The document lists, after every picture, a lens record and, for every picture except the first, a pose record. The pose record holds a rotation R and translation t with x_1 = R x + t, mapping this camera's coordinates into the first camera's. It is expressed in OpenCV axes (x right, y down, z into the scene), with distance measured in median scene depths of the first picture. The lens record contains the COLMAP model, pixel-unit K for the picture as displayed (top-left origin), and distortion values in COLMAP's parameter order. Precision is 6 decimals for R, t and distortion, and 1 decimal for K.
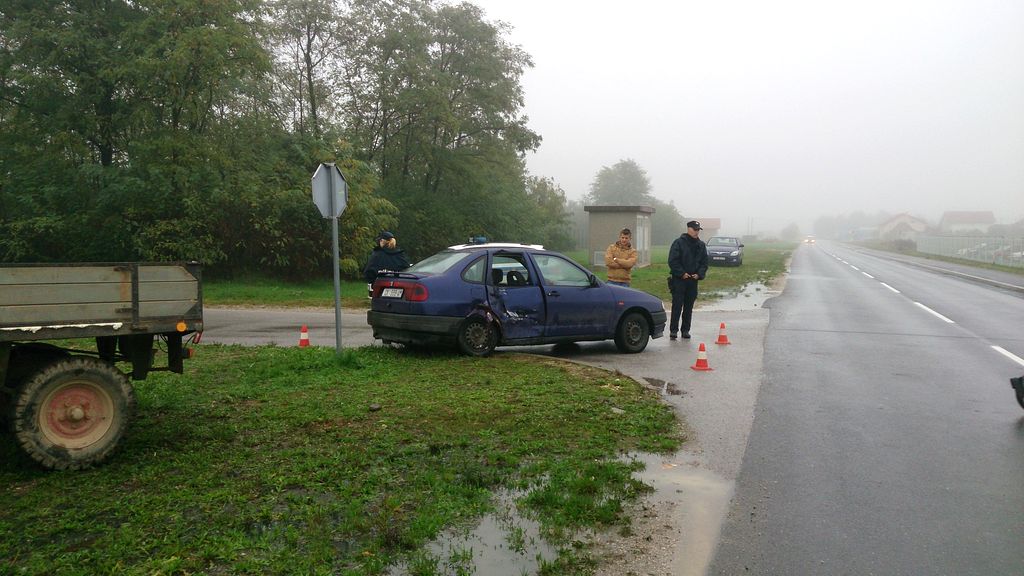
lens RADIAL K [[899.3, 0, 510.5], [0, 899.3, 278.9], [0, 0, 1]] dist [0.117024, -0.175082]
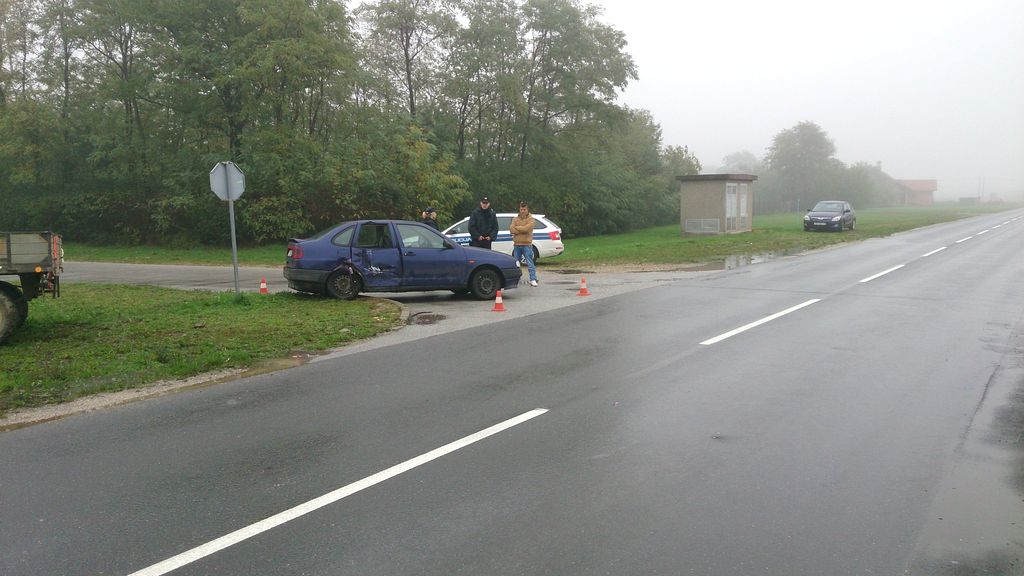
lens RADIAL K [[899.3, 0, 510.5], [0, 899.3, 278.9], [0, 0, 1]] dist [0.117024, -0.175082]
pose [[0.971421, 0.005527, -0.237298, 0.470796], [0.003021, 0.999360, 0.035644, 0.005844], [0.237343, -0.035343, 0.970783, -0.241435]]
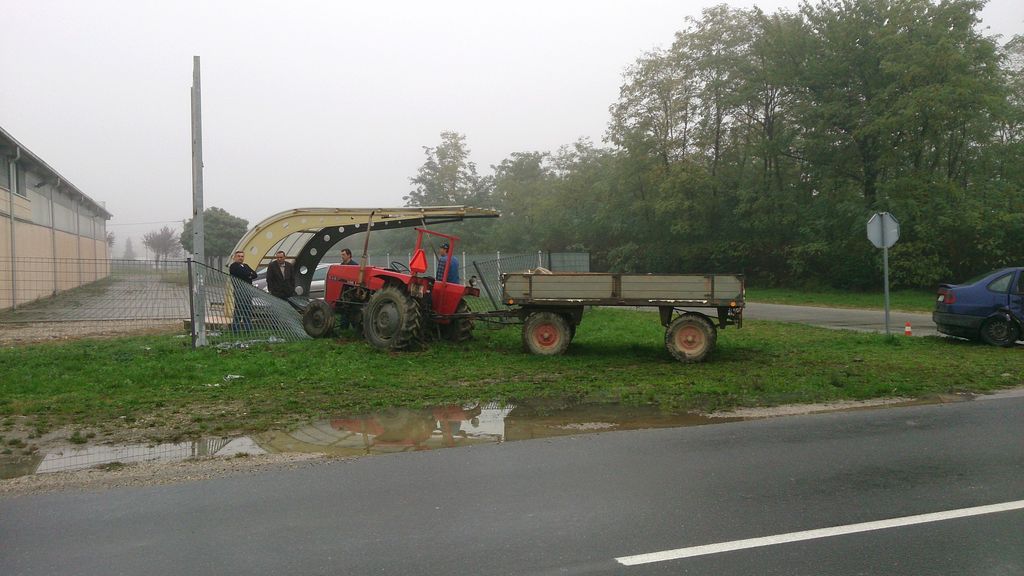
lens RADIAL K [[899.3, 0, 510.5], [0, 899.3, 278.9], [0, 0, 1]] dist [0.117024, -0.175082]
pose [[0.631810, 0.011348, -0.775040, 0.500818], [-0.025145, 0.999667, -0.005861, 0.009508], [0.774715, 0.023192, 0.631885, -0.398181]]
